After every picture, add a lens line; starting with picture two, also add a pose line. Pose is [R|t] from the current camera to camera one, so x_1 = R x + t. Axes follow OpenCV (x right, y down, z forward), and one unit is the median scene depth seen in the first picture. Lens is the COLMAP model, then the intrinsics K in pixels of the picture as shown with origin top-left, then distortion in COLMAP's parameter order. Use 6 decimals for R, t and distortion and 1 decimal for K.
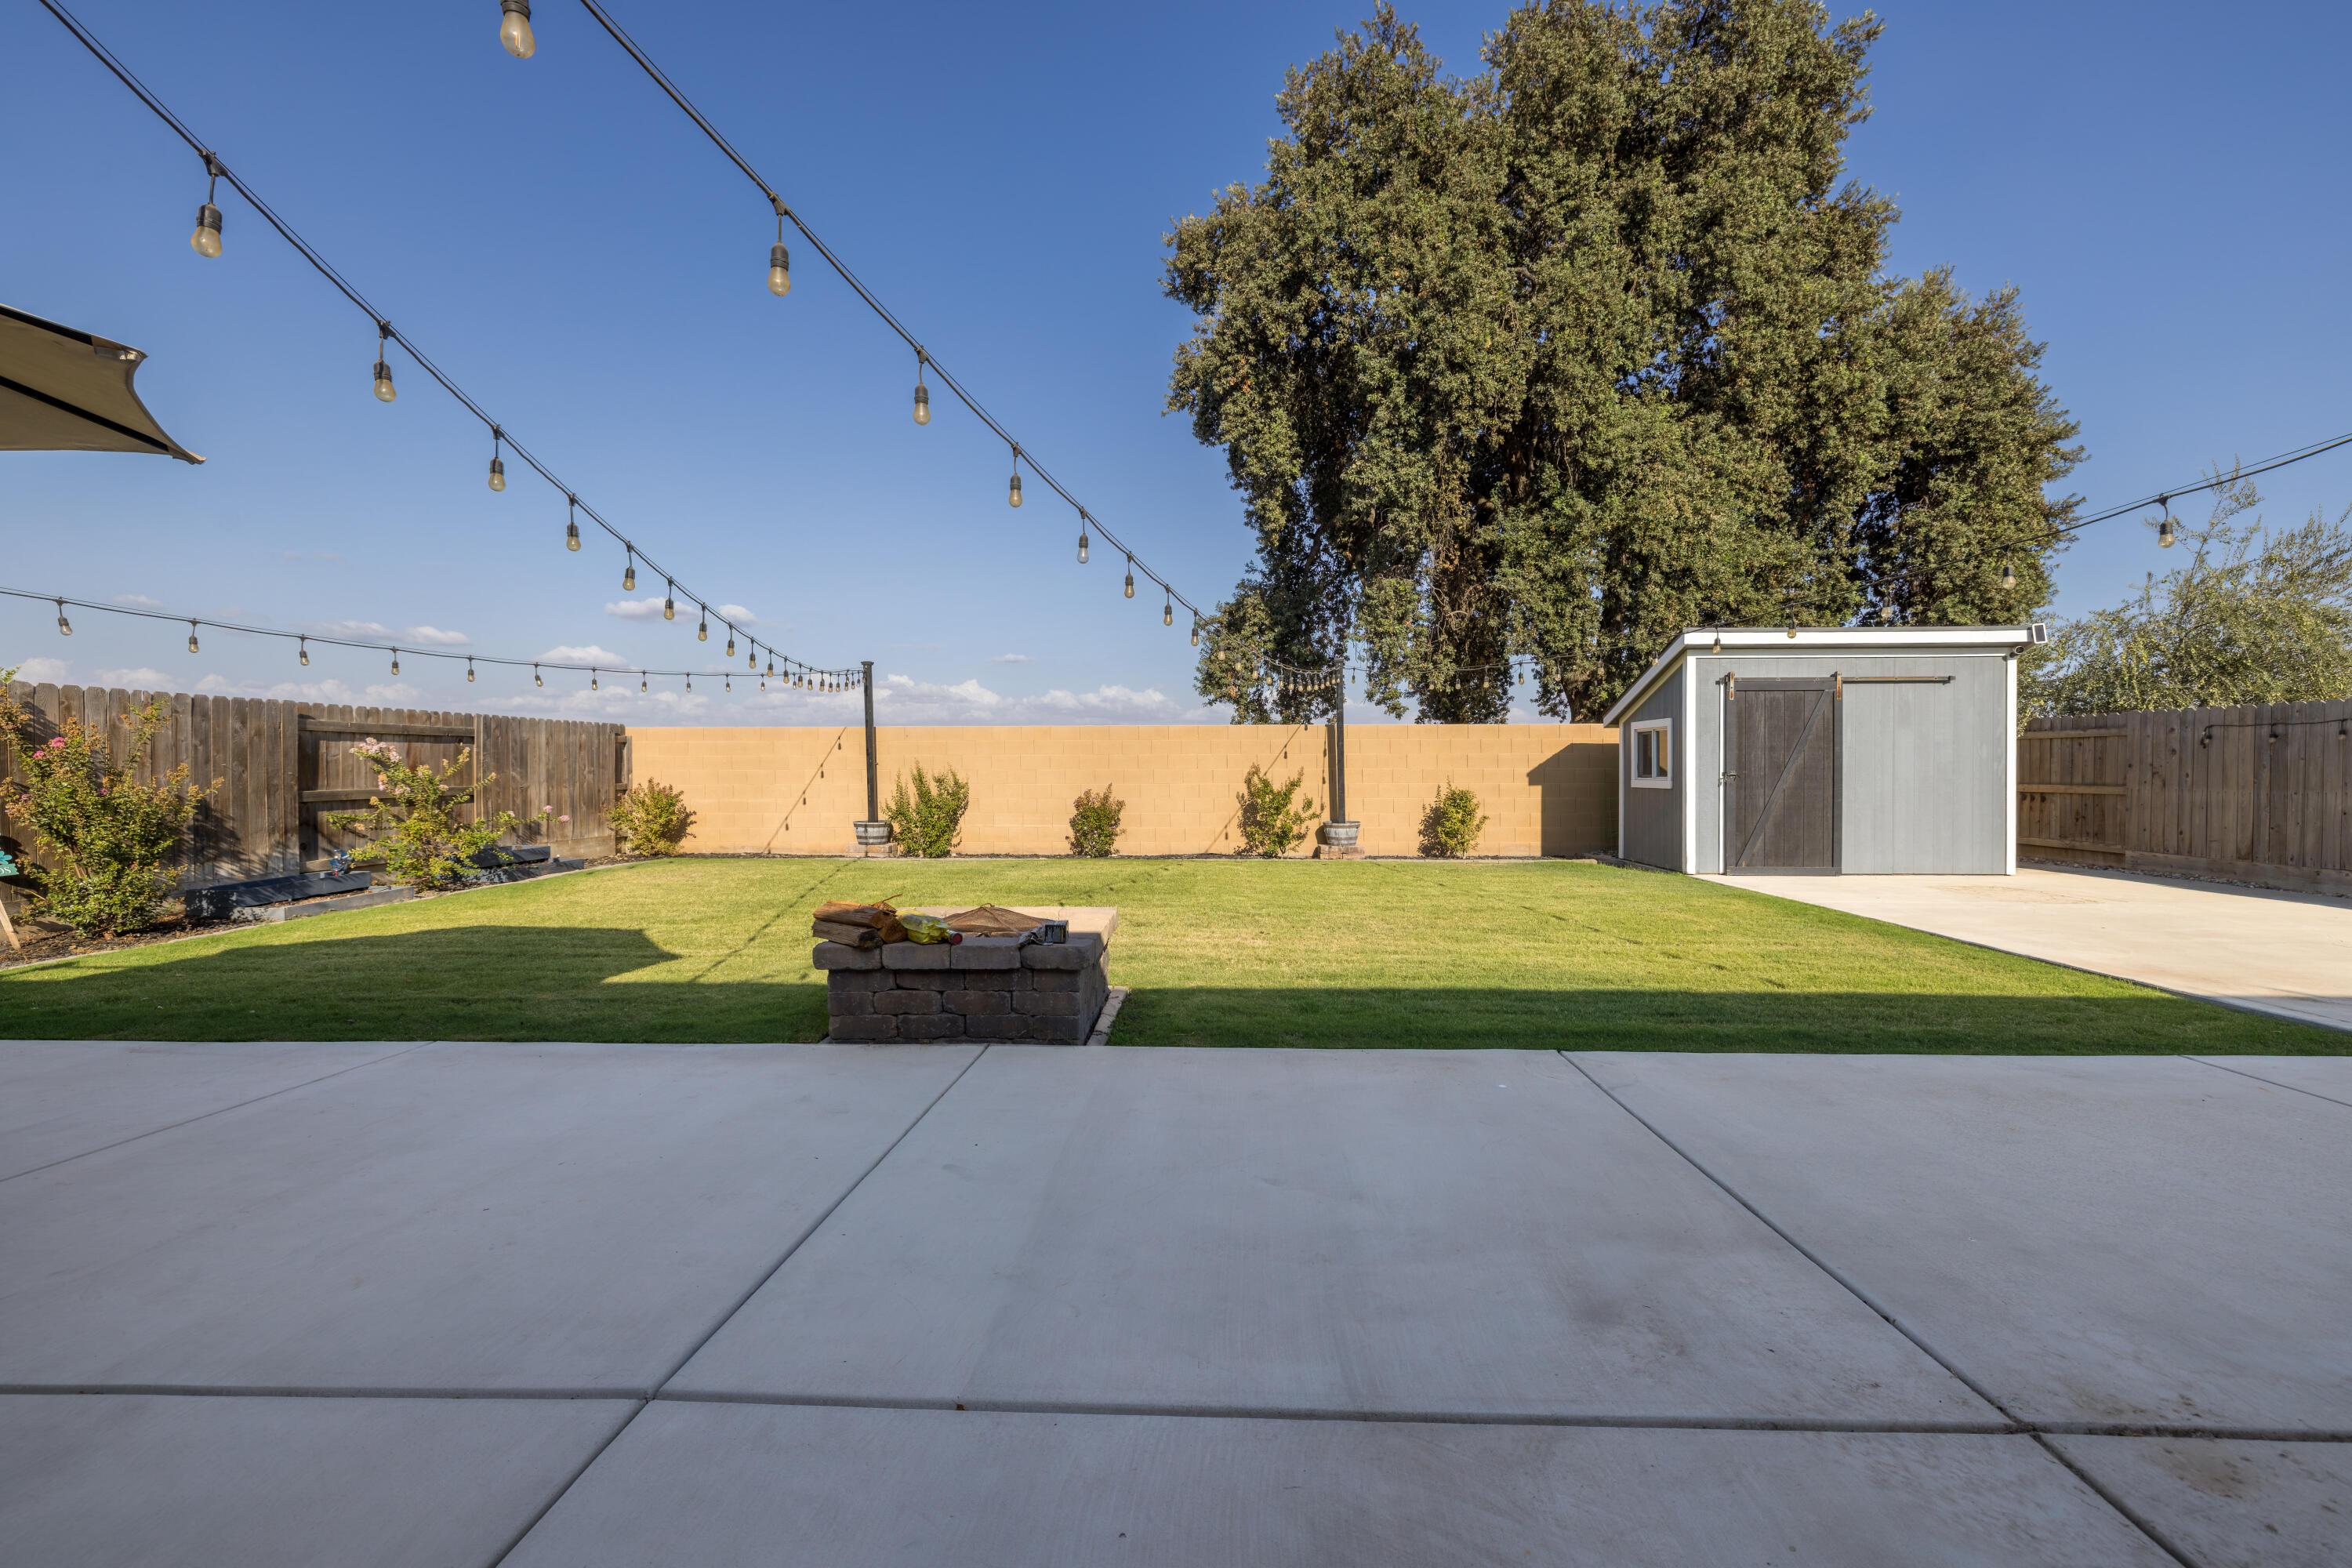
lens RADIAL K [[986.2, 0, 1179.2], [0, 986.2, 777.5], [0, 0, 1]] dist [-0.001259, 0.000674]
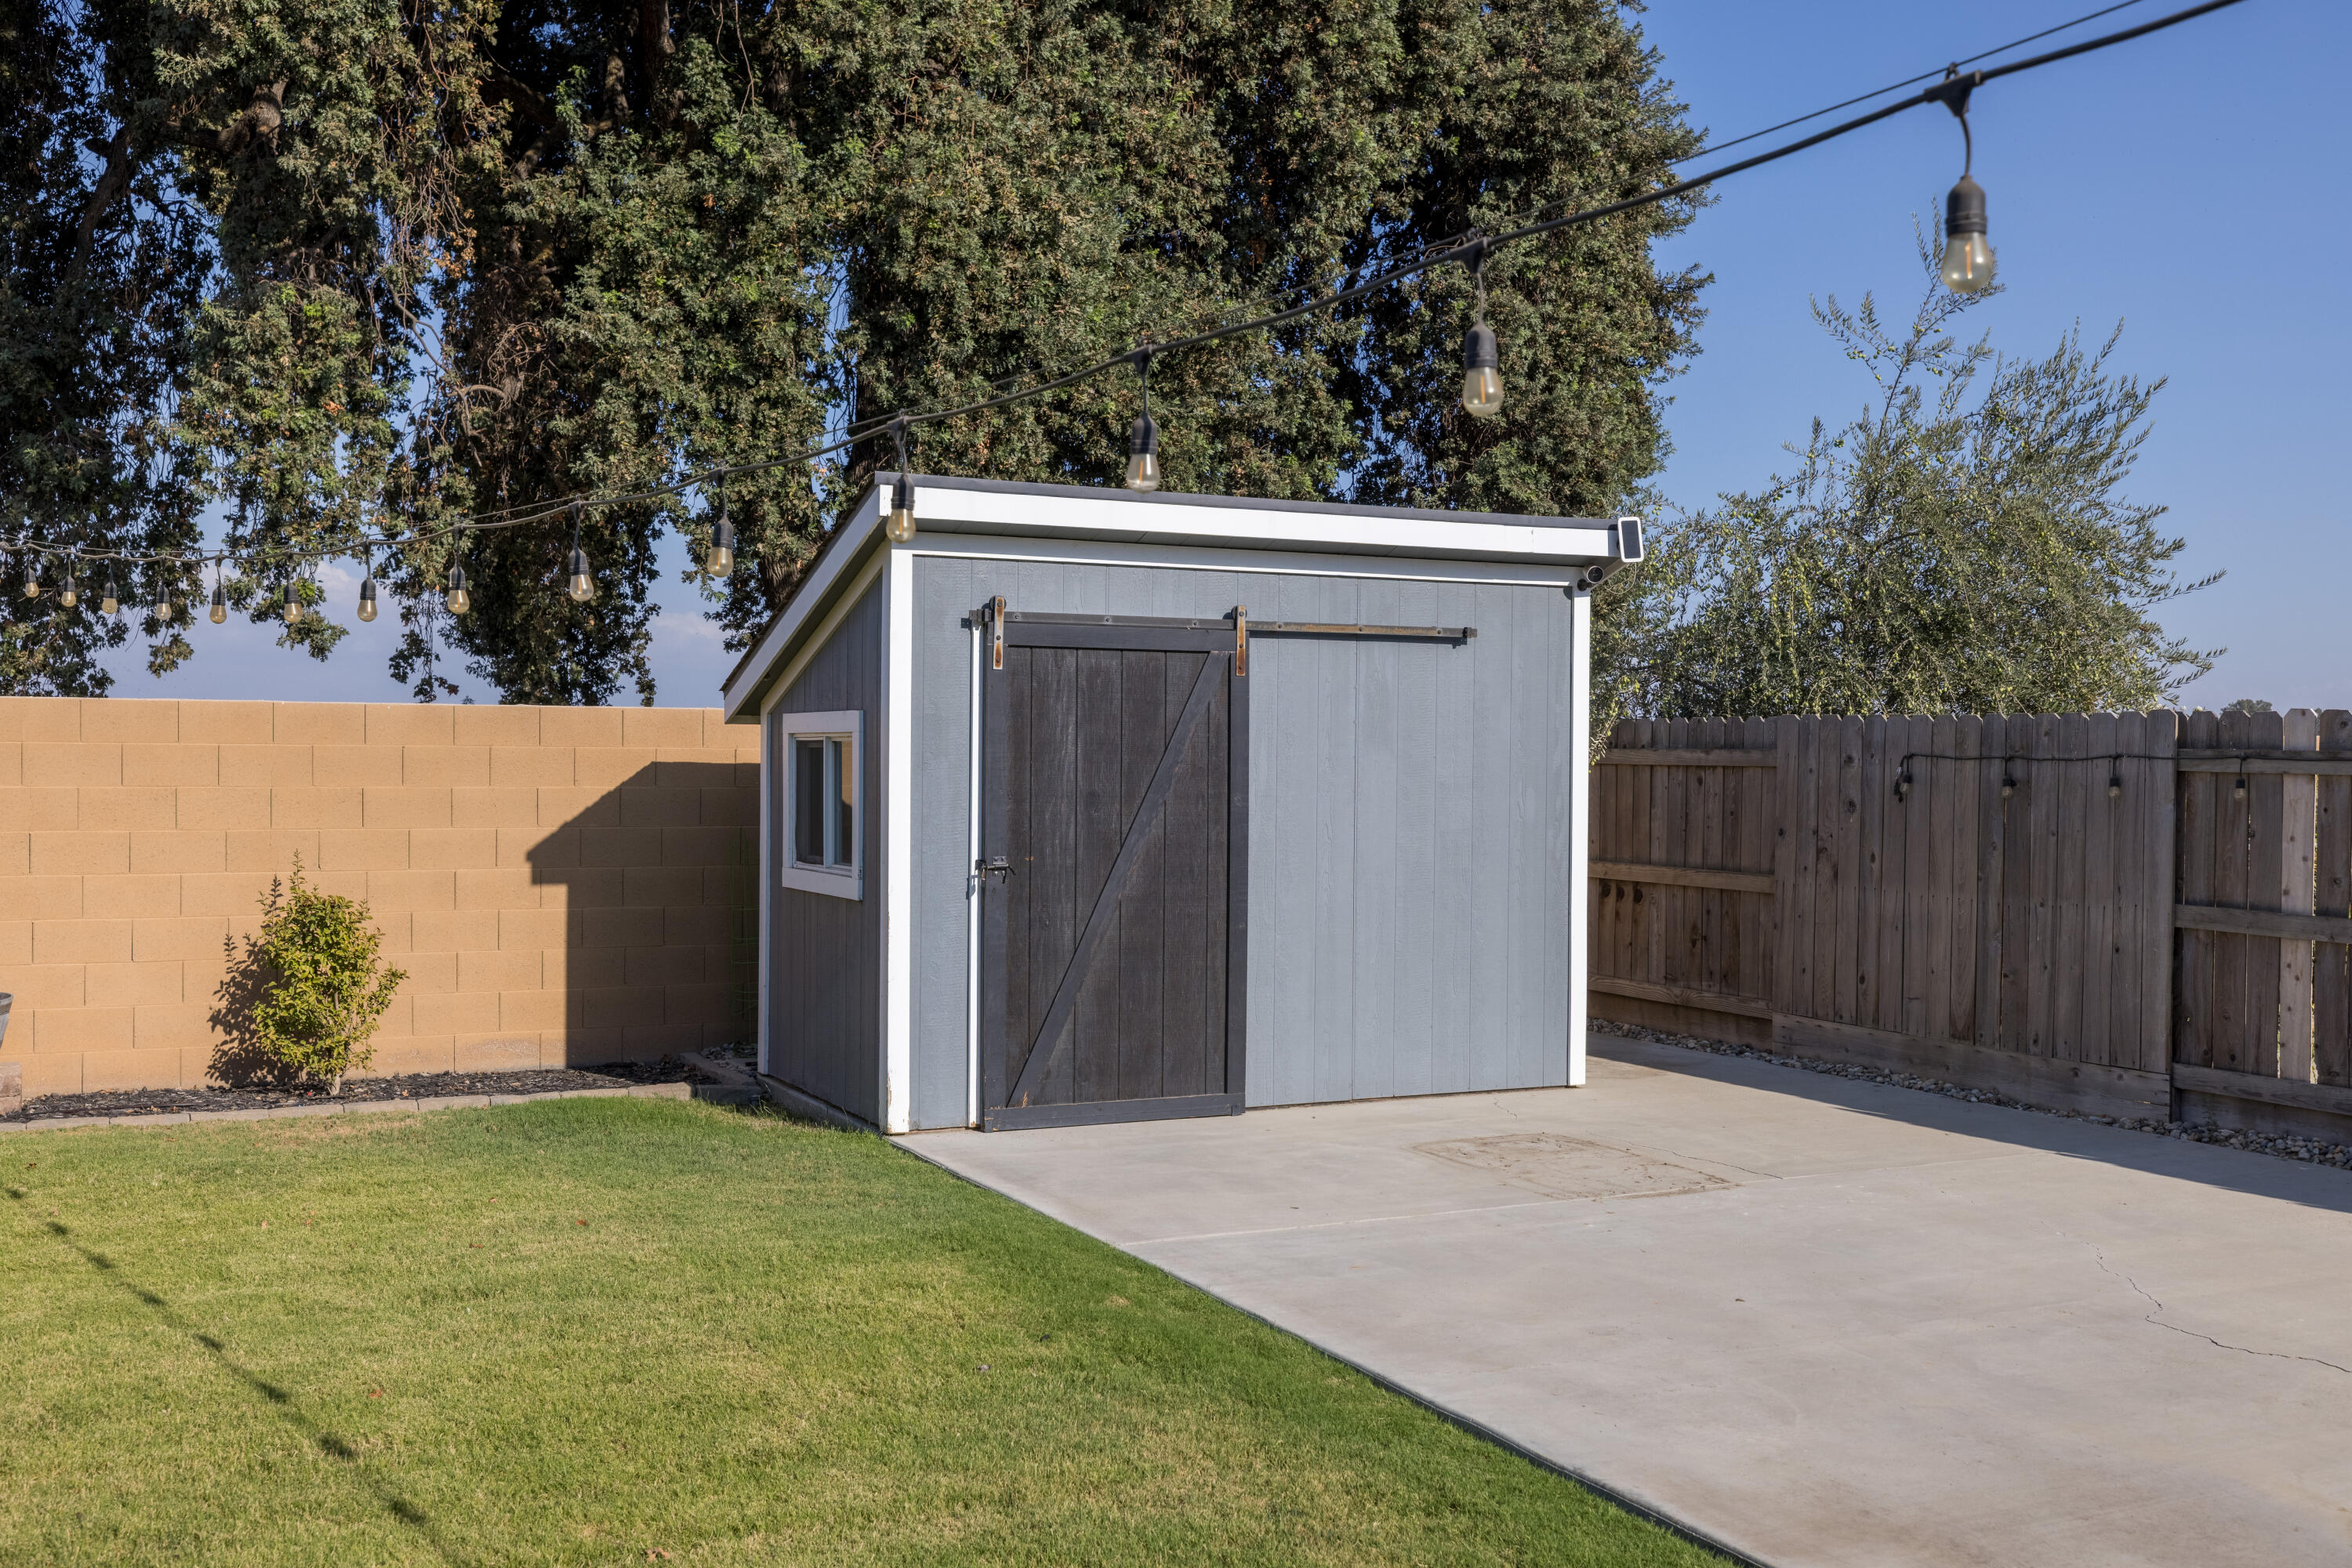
lens RADIAL K [[2230.7, 0, 1143.1], [0, 2230.7, 784.2], [0, 0, 1]] dist [0.006174, 0.000000]
pose [[0.879981, 0.002249, 0.475004, 0.157953], [-0.005480, 0.999970, 0.005416, -0.030761], [-0.474977, -0.007369, 0.879967, 0.171540]]
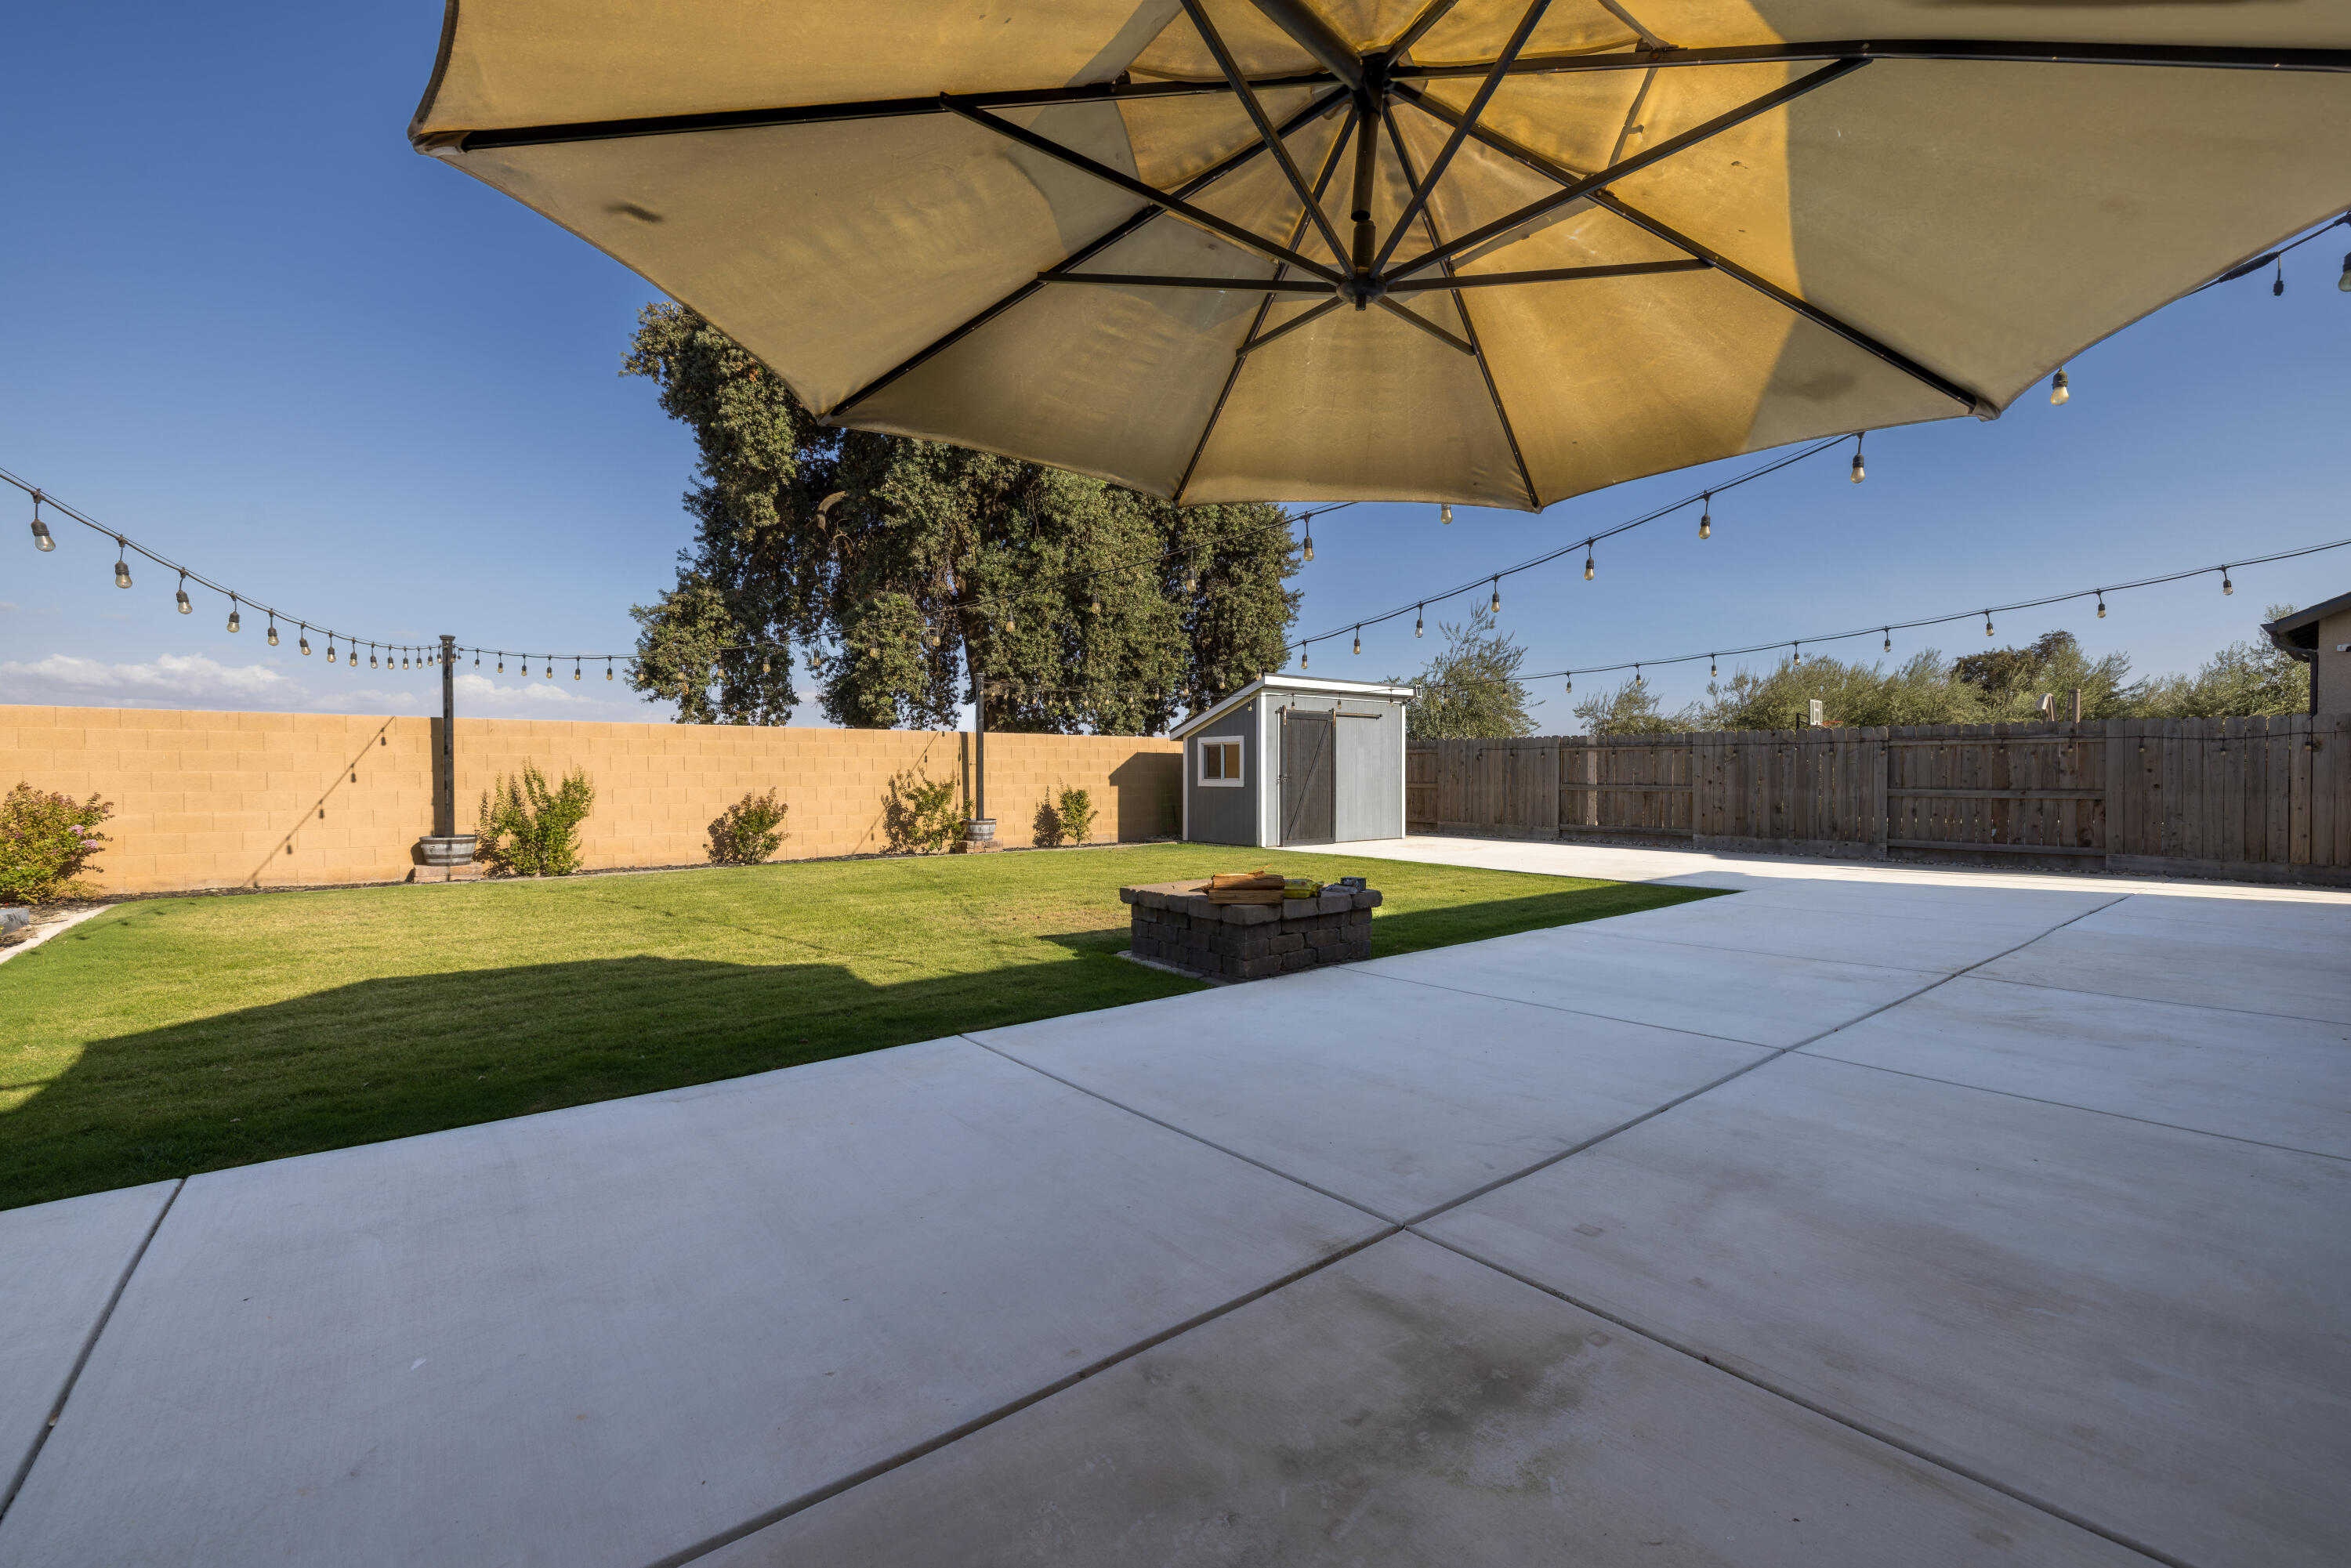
lens RADIAL K [[985.8, 0, 1154.9], [0, 985.8, 759.7], [0, 0, 1]] dist [-0.001259, 0.000674]
pose [[0.760028, 0.010543, 0.649805, -0.398164], [0.004012, 0.999773, -0.020914, 0.001352], [-0.649878, 0.018502, 0.759814, 0.028261]]
